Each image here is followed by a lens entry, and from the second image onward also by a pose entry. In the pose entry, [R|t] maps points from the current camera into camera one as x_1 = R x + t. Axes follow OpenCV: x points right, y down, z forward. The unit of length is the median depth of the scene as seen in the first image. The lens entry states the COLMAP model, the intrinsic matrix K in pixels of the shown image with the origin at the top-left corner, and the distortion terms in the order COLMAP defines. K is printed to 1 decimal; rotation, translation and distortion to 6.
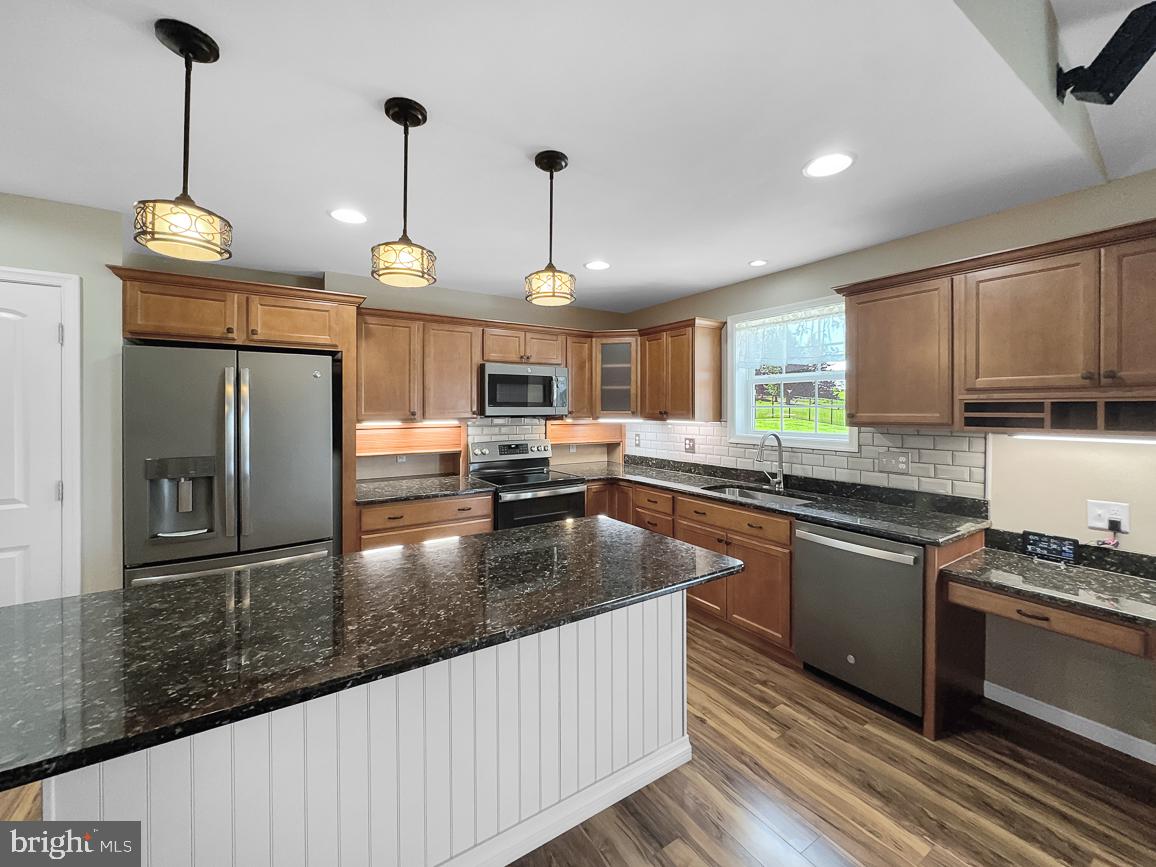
lens RADIAL K [[441.8, 0, 523.5], [0, 441.8, 406.1], [0, 0, 1]] dist [0.000558, -0.000166]
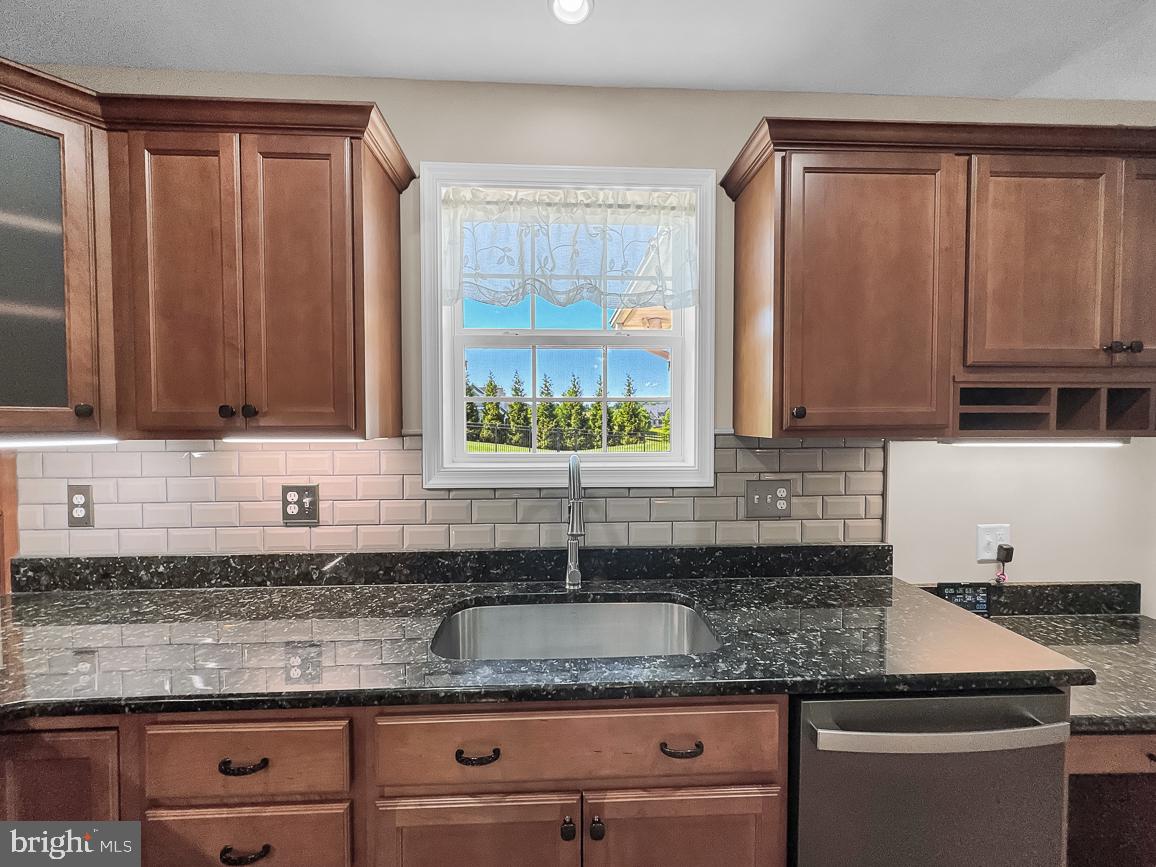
lens RADIAL K [[517.4, 0, 583.2], [0, 517.4, 436.1], [0, 0, 1]] dist [0.004003, 0.000828]
pose [[0.436965, -0.028588, 0.899024, 0.164268], [-0.003931, 0.999425, 0.033692, 0.028838], [-0.899470, -0.018256, 0.436602, 0.983100]]
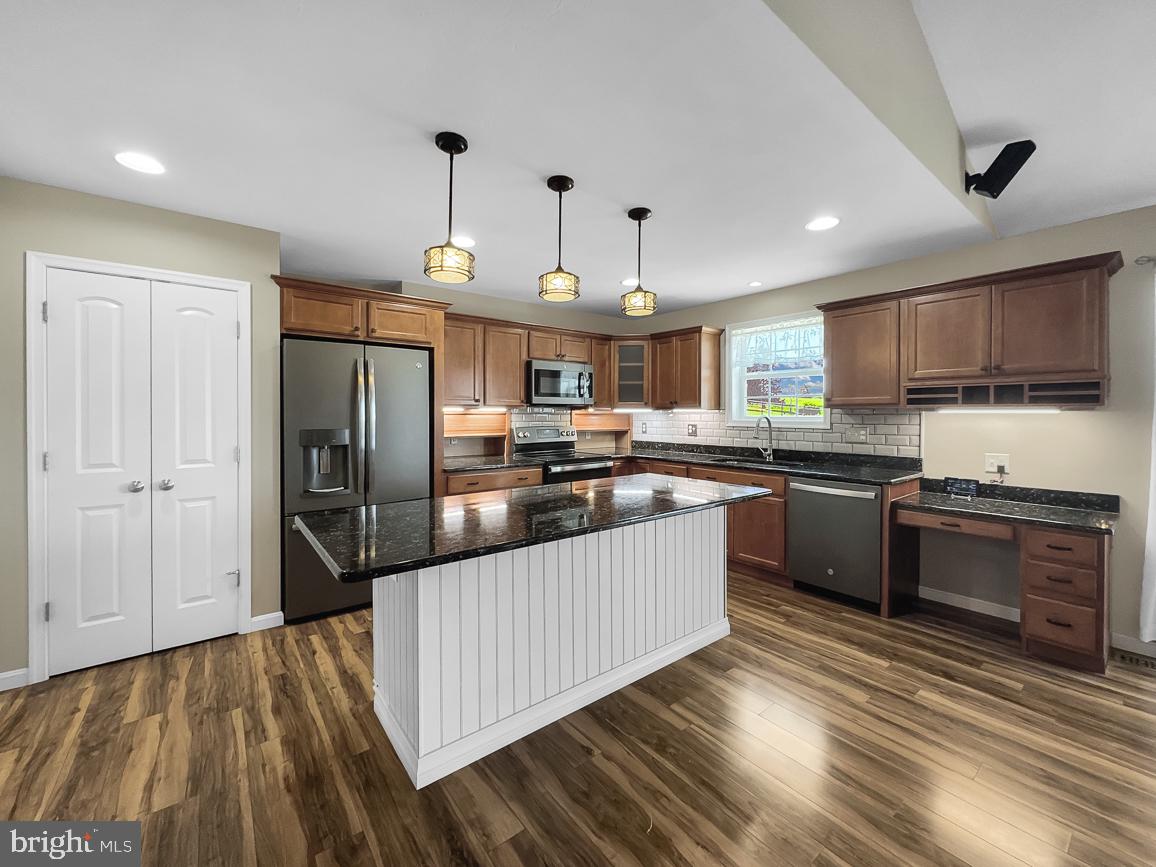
lens RADIAL K [[441.8, 0, 516.0], [0, 441.8, 411.2], [0, 0, 1]] dist [0.000558, -0.000166]
pose [[0.997074, 0.003620, 0.076360, -0.323780], [-0.003676, 0.999993, 0.000592, 0.060689], [-0.076357, -0.000871, 0.997080, -0.285930]]
